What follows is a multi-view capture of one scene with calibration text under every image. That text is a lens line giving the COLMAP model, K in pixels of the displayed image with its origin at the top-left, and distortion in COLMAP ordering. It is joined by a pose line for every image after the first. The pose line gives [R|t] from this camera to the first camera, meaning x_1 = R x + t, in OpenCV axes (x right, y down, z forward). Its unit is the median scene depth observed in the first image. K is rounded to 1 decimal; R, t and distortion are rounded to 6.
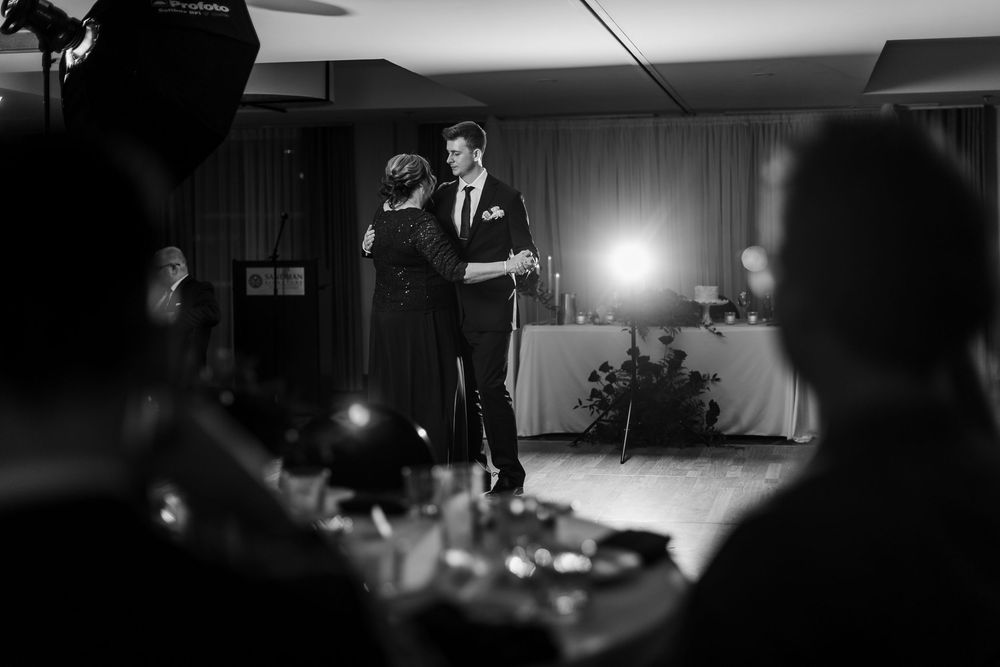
lens RADIAL K [[1425.4, 0, 500.0], [0, 1425.4, 333.5], [0, 0, 1]] dist [-0.010411, 0.009188]
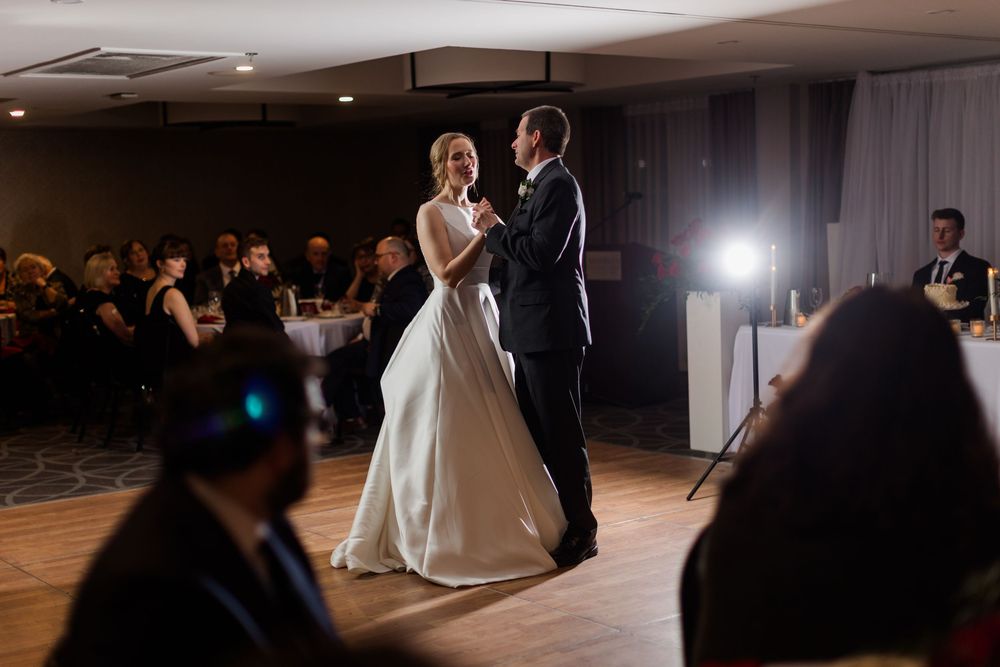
lens RADIAL K [[1465.4, 0, 497.7], [0, 1465.4, 243.7], [0, 0, 1]] dist [0.144656, 0.010683]
pose [[0.749983, 0.003249, -0.661449, 0.496657], [-0.020198, 0.999634, -0.017991, -0.035668], [0.661148, 0.026853, 0.749775, 0.236970]]
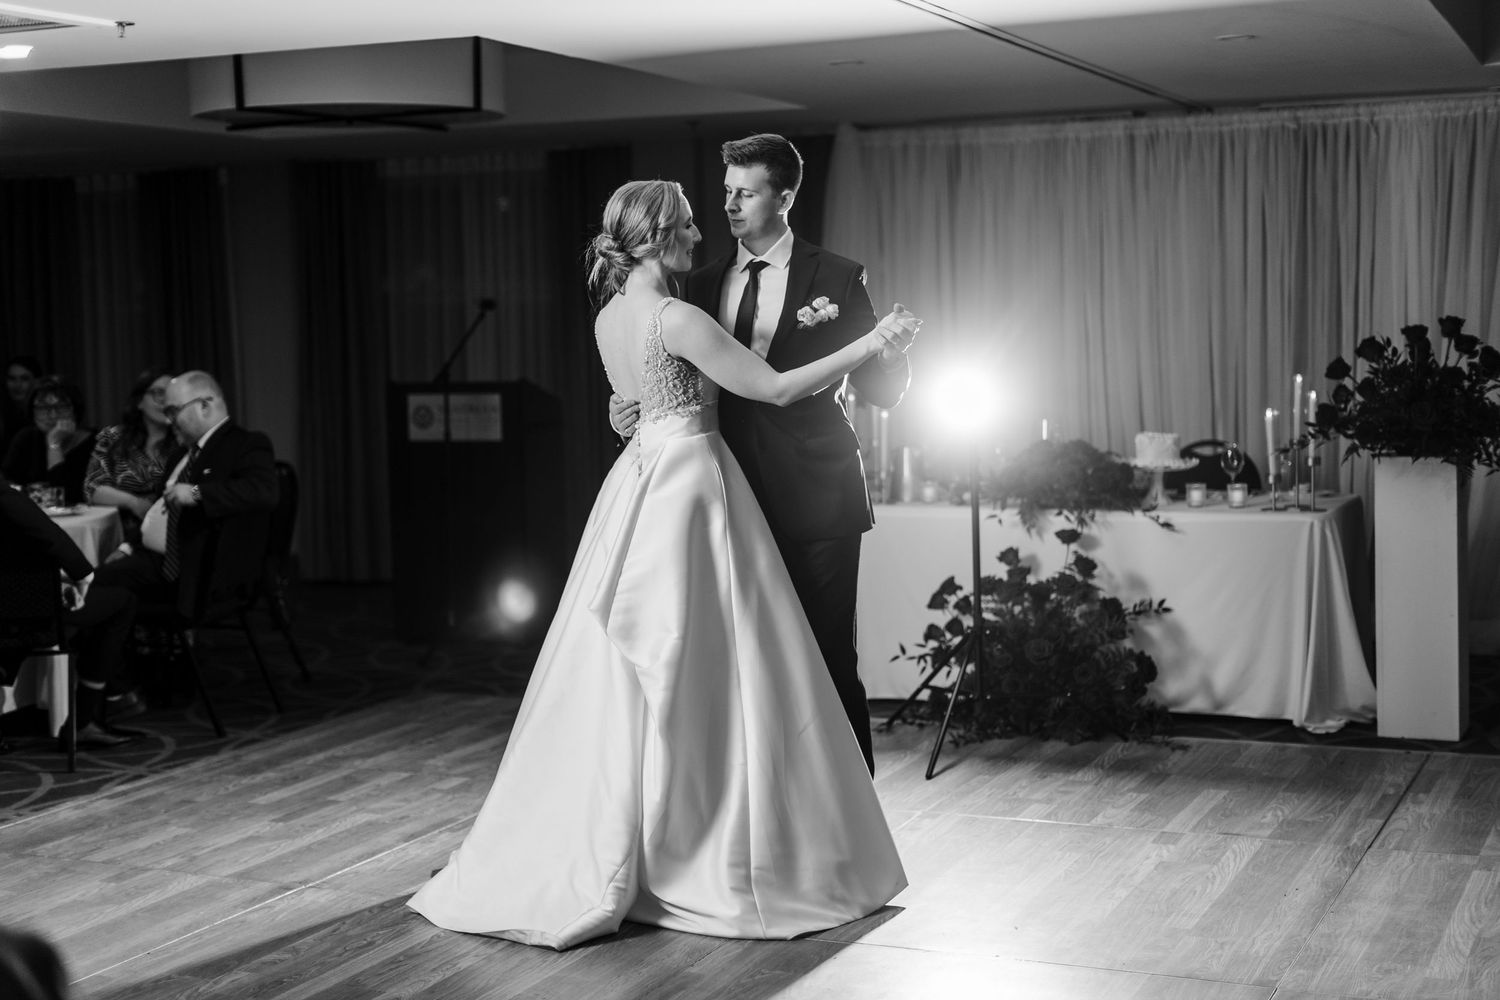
lens RADIAL K [[2138.1, 0, 750.0], [0, 2138.1, 500.0], [0, 0, 1]] dist [-0.010411, 0.009188]
pose [[0.979406, 0.007054, -0.201778, 0.156695], [-0.000967, 0.999542, 0.030248, -0.032510], [0.201899, -0.029430, 0.978964, 0.174599]]
